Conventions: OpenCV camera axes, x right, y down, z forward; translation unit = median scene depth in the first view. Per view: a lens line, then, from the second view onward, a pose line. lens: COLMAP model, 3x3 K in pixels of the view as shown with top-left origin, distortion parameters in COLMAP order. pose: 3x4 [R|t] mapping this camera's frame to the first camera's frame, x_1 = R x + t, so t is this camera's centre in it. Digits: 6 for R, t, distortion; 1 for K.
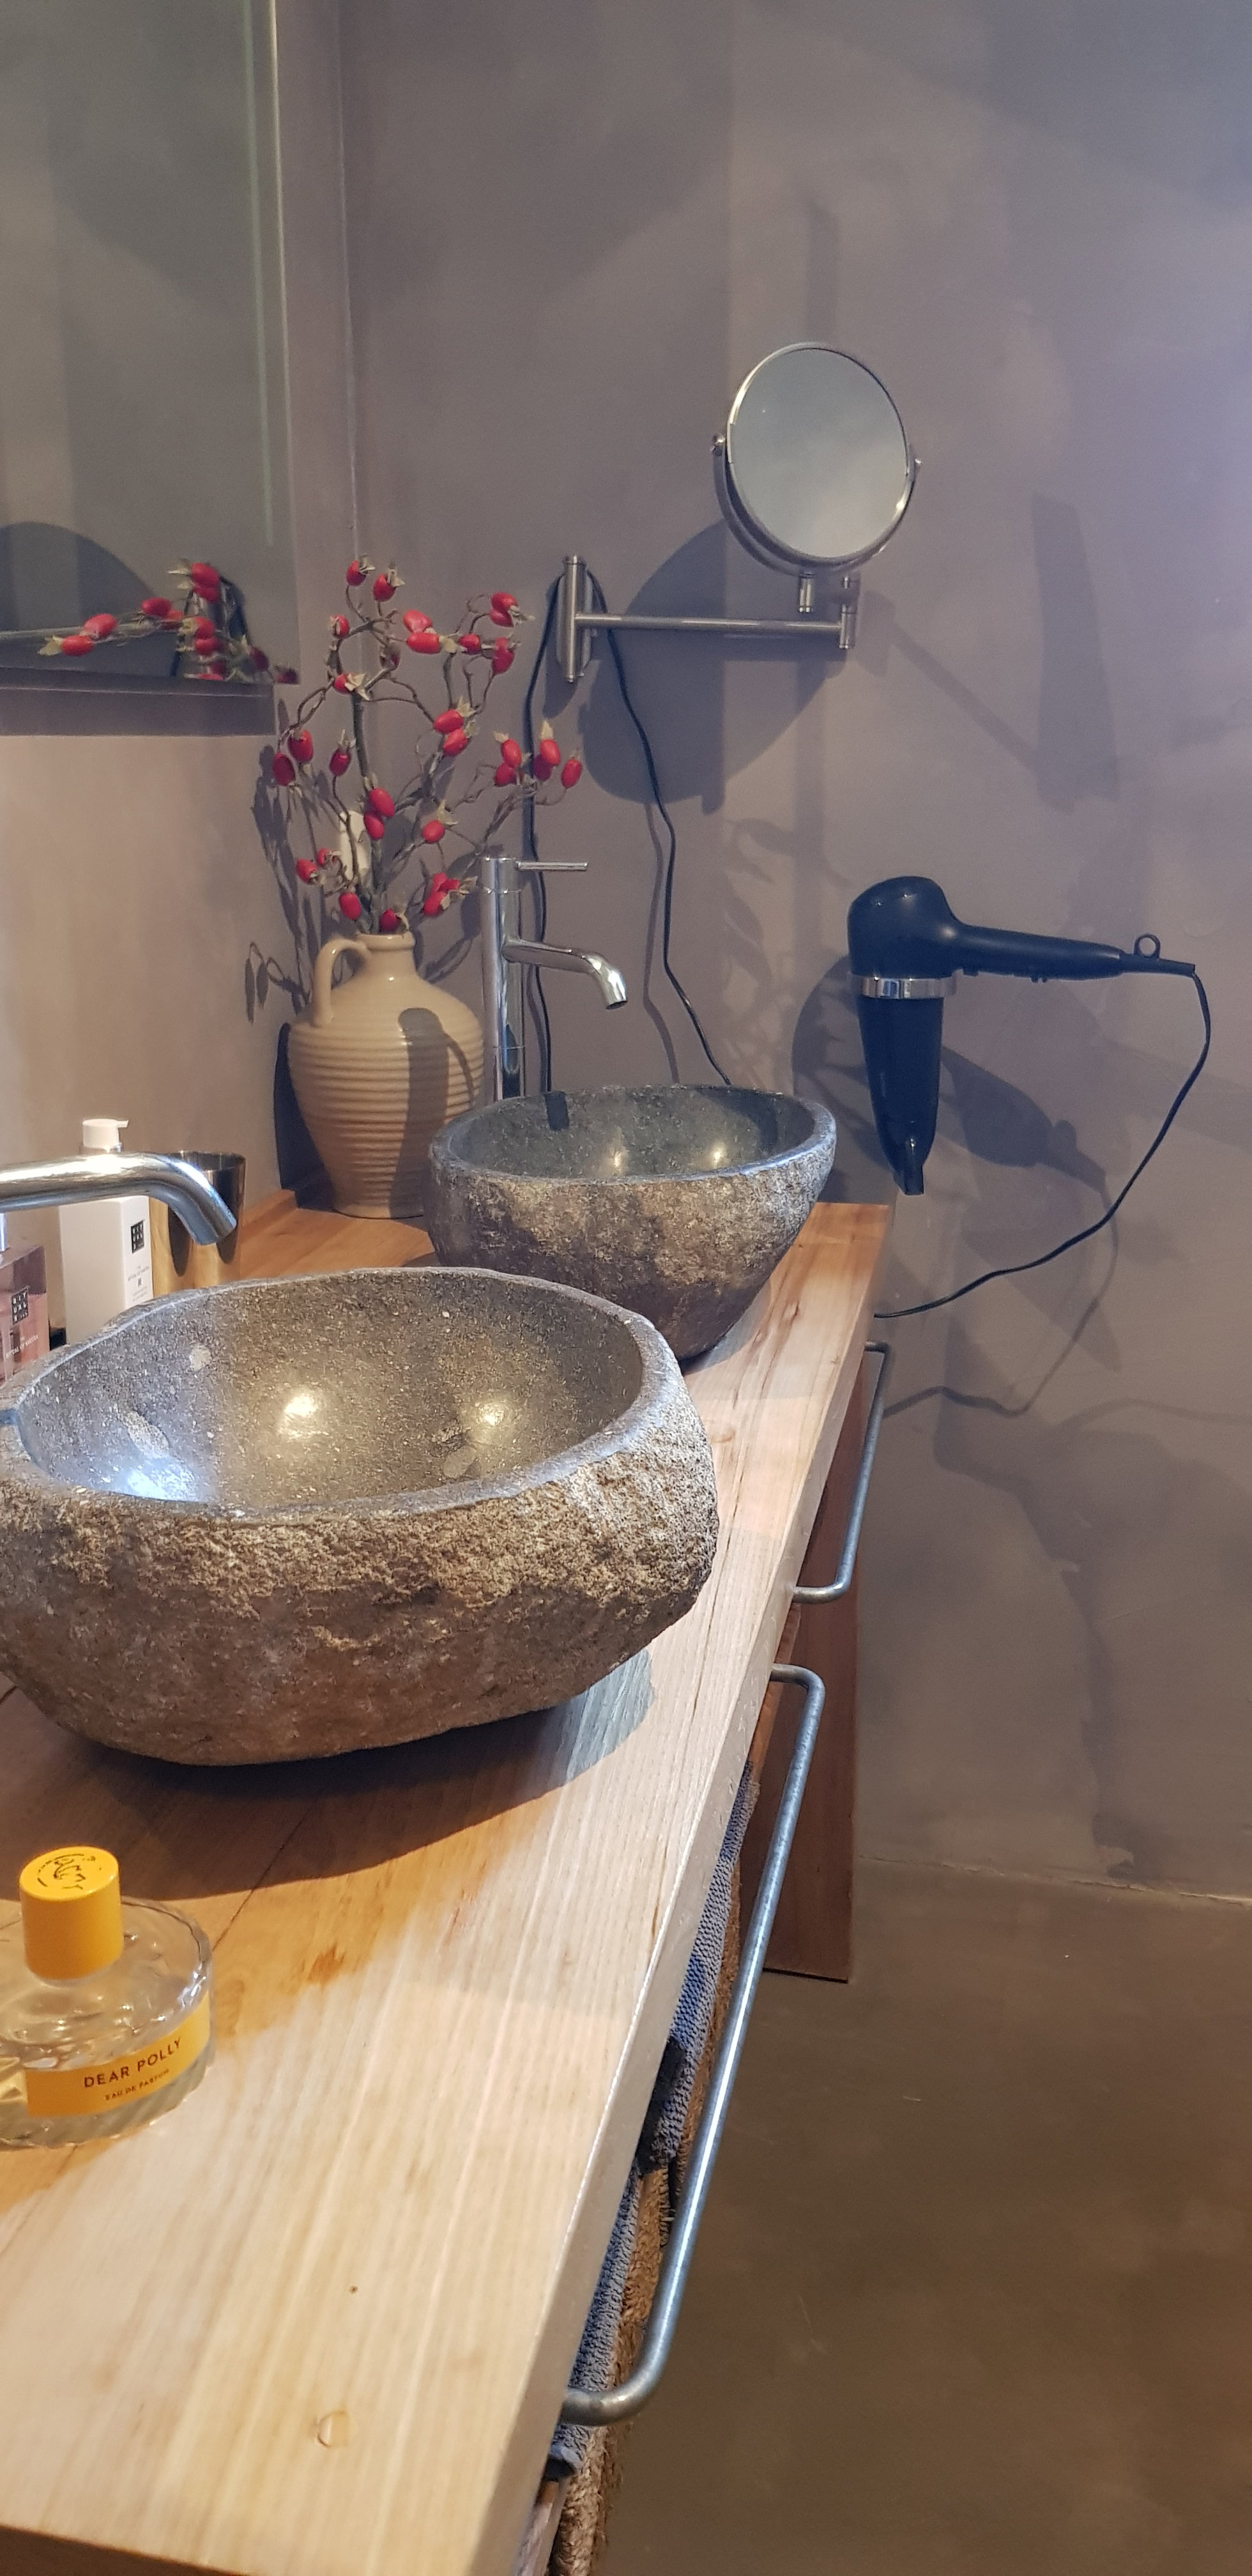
lens RADIAL K [[2011.9, 0, 625.5], [0, 2011.9, 1258.9], [0, 0, 1]] dist [0.062174, -0.082814]
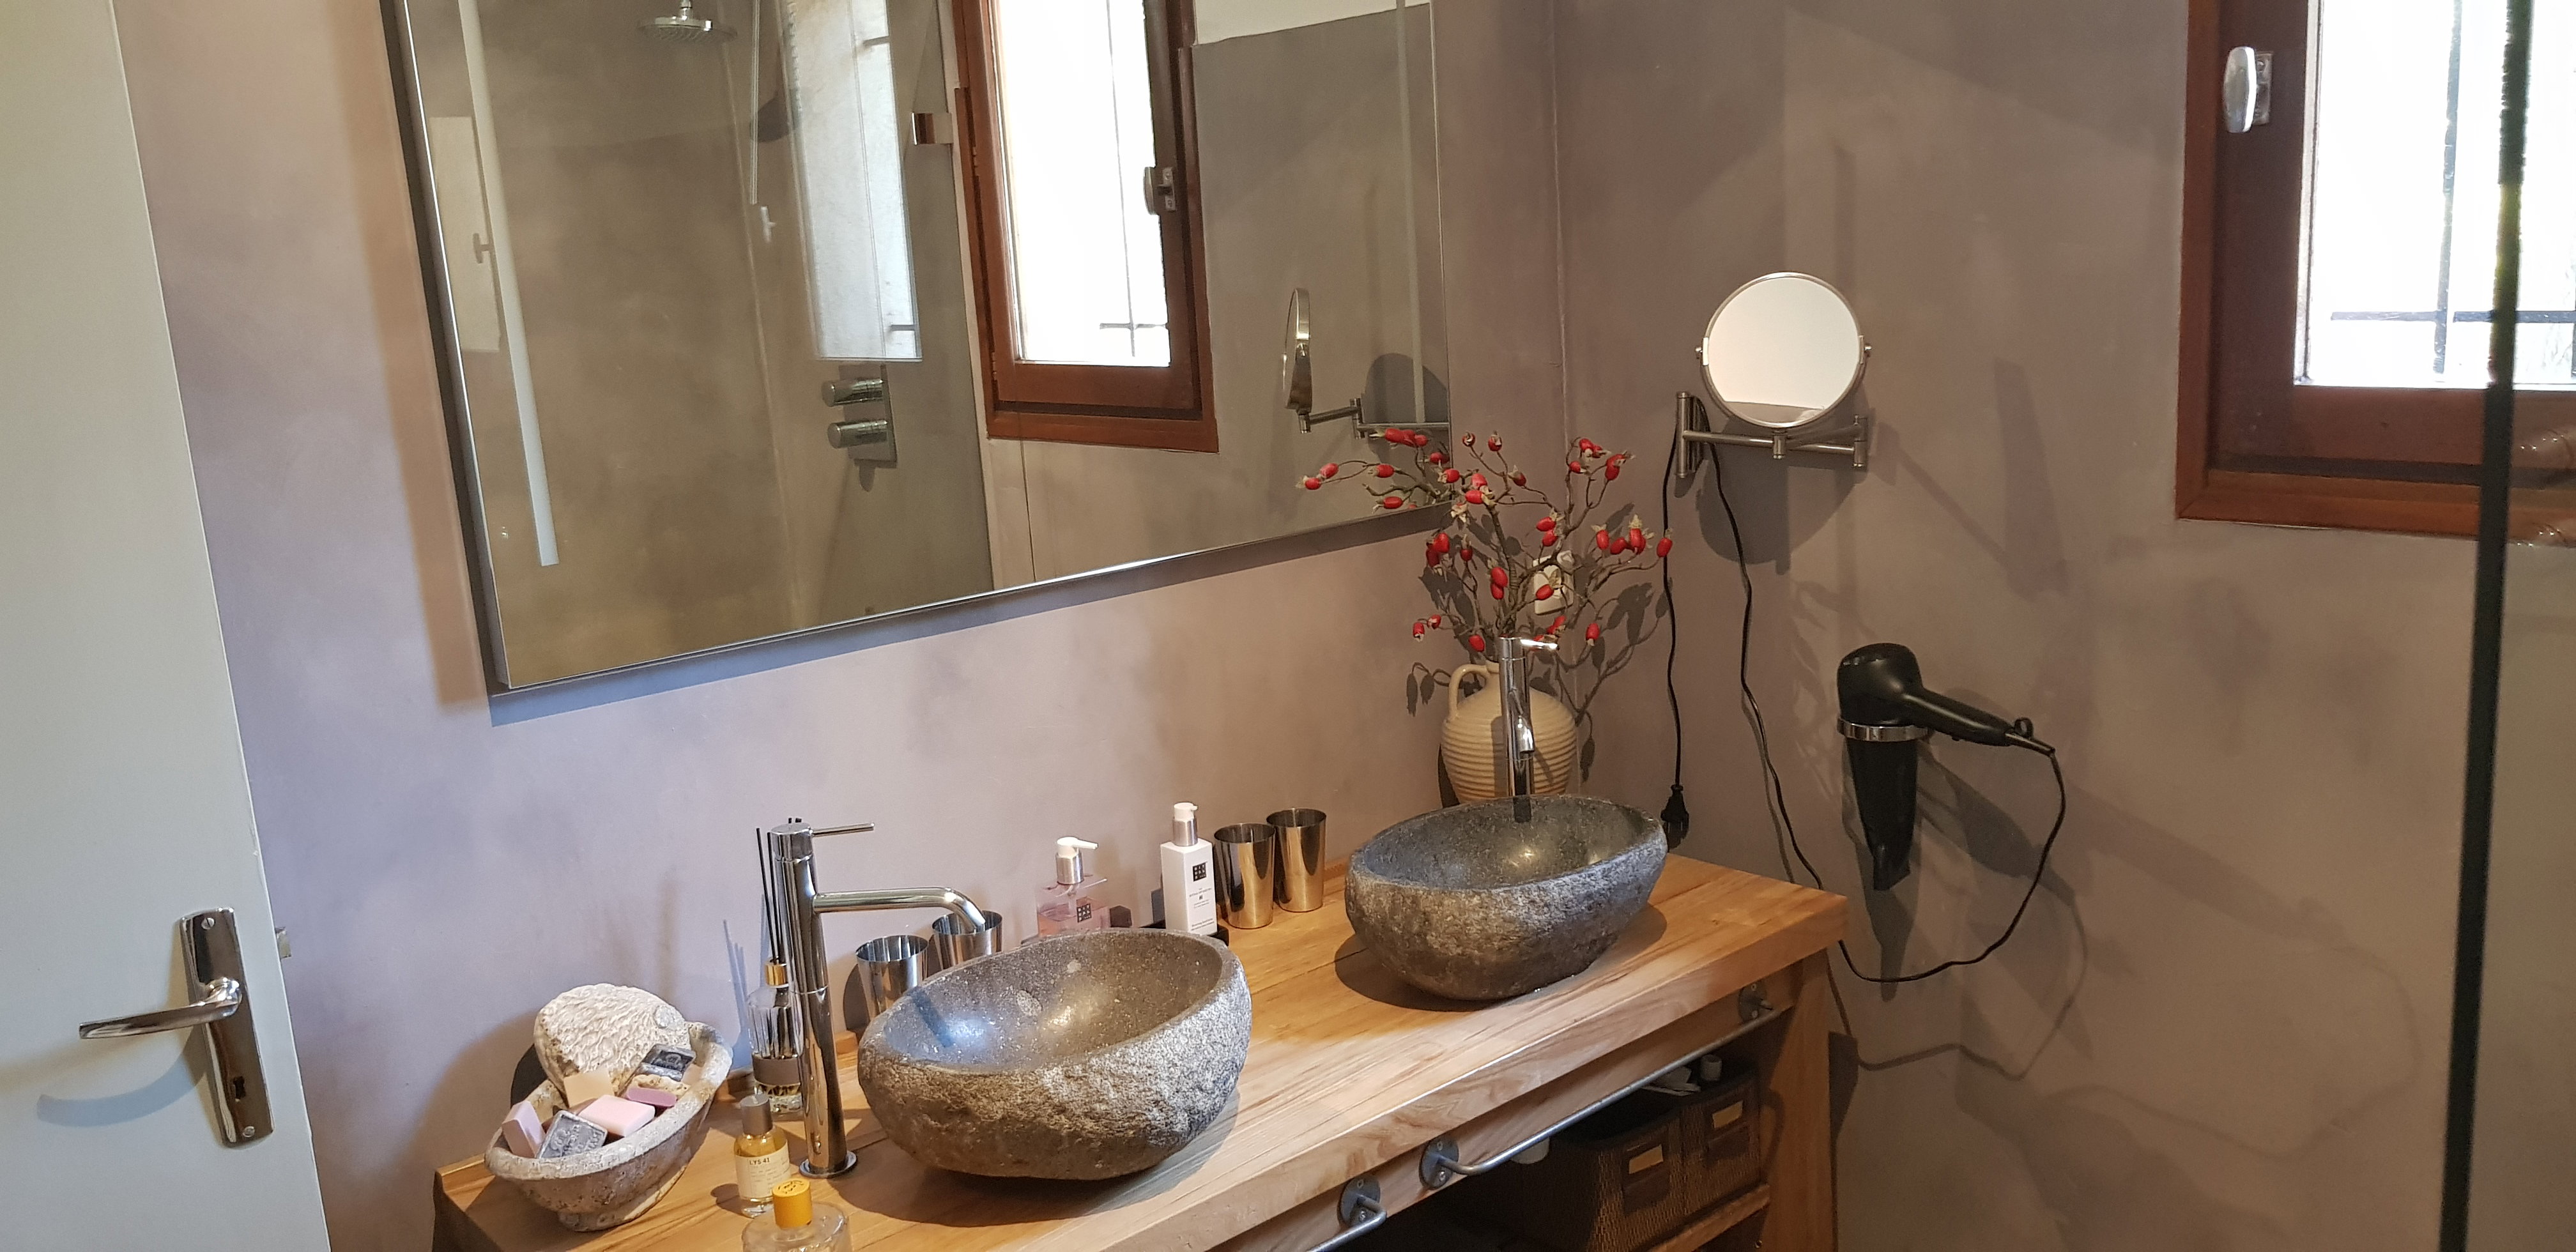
lens RADIAL K [[2011.9, 0, 1301.6], [0, 2011.9, 613.0], [0, 0, 1]] dist [0.062174, -0.082814]
pose [[0.793758, 0.072646, -0.603880, 0.641743], [-0.093787, 0.995586, -0.003509, -0.175411], [0.600960, 0.059421, 0.797067, -0.260643]]
